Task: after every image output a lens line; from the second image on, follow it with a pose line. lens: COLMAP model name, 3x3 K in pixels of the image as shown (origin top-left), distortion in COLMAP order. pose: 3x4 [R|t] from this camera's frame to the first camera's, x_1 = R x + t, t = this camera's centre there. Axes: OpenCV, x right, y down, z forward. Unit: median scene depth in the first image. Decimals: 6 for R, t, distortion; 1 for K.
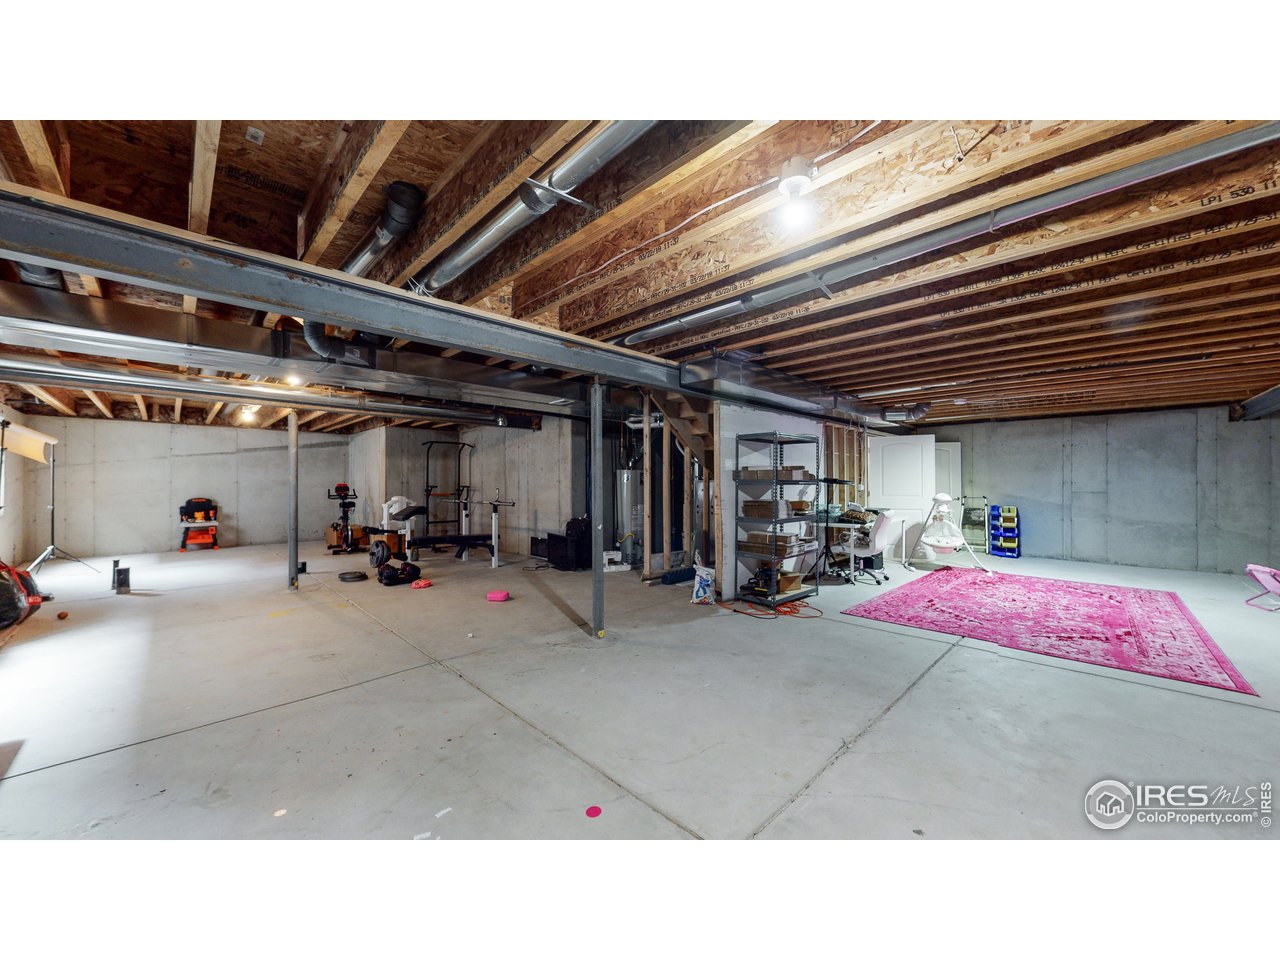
lens RADIAL K [[475.7, 0, 640.6], [0, 475.7, 477.0], [0, 0, 1]] dist [0.000292, -0.000482]
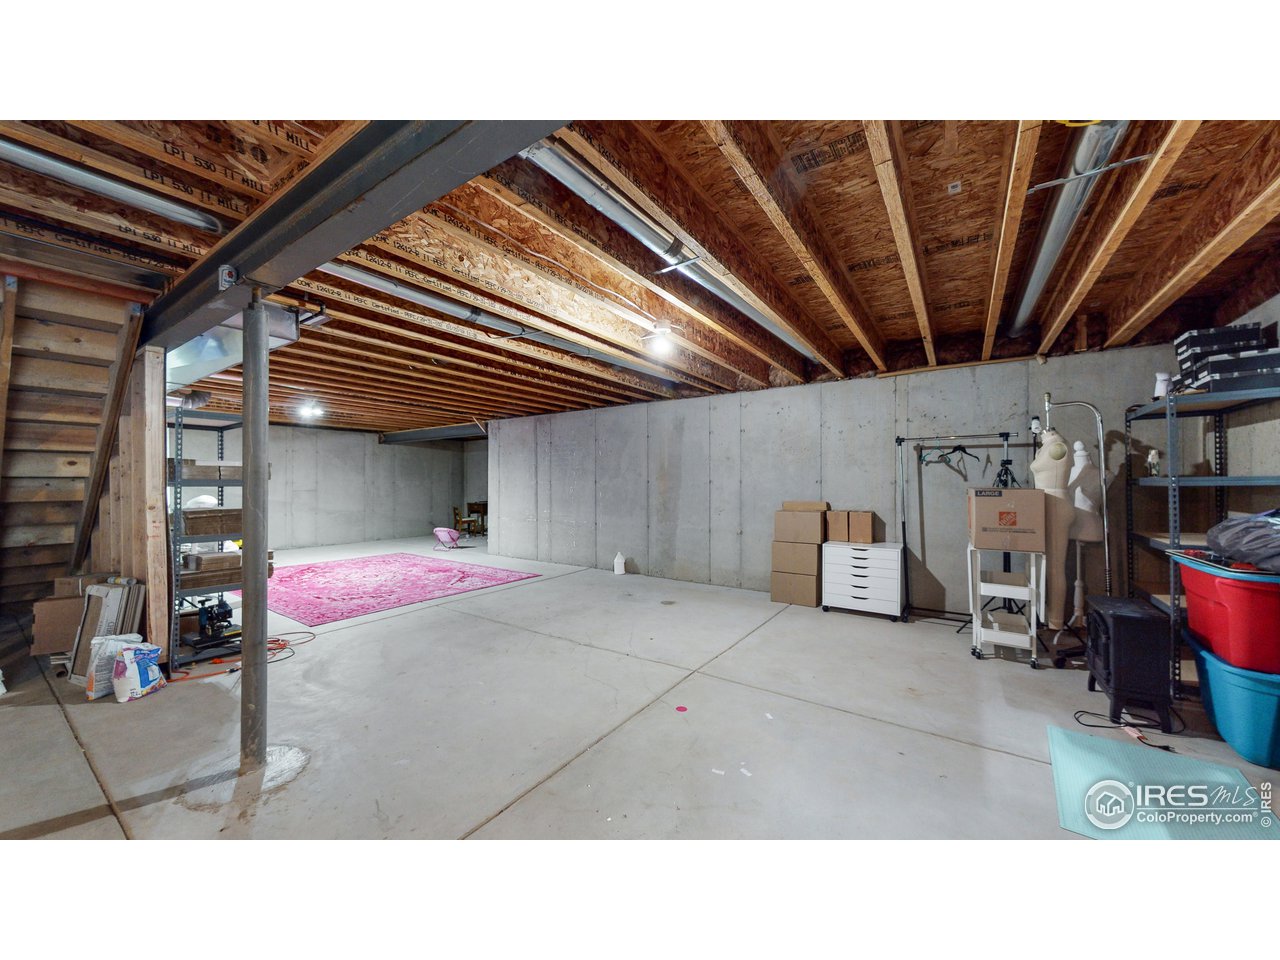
lens RADIAL K [[475.7, 0, 639.1], [0, 475.7, 479.4], [0, 0, 1]] dist [0.000292, -0.000482]
pose [[-0.197513, 0.003110, 0.980295, -0.978903], [-0.008157, 0.999955, -0.004816, 0.003544], [-0.980266, -0.008948, -0.197479, 0.922910]]
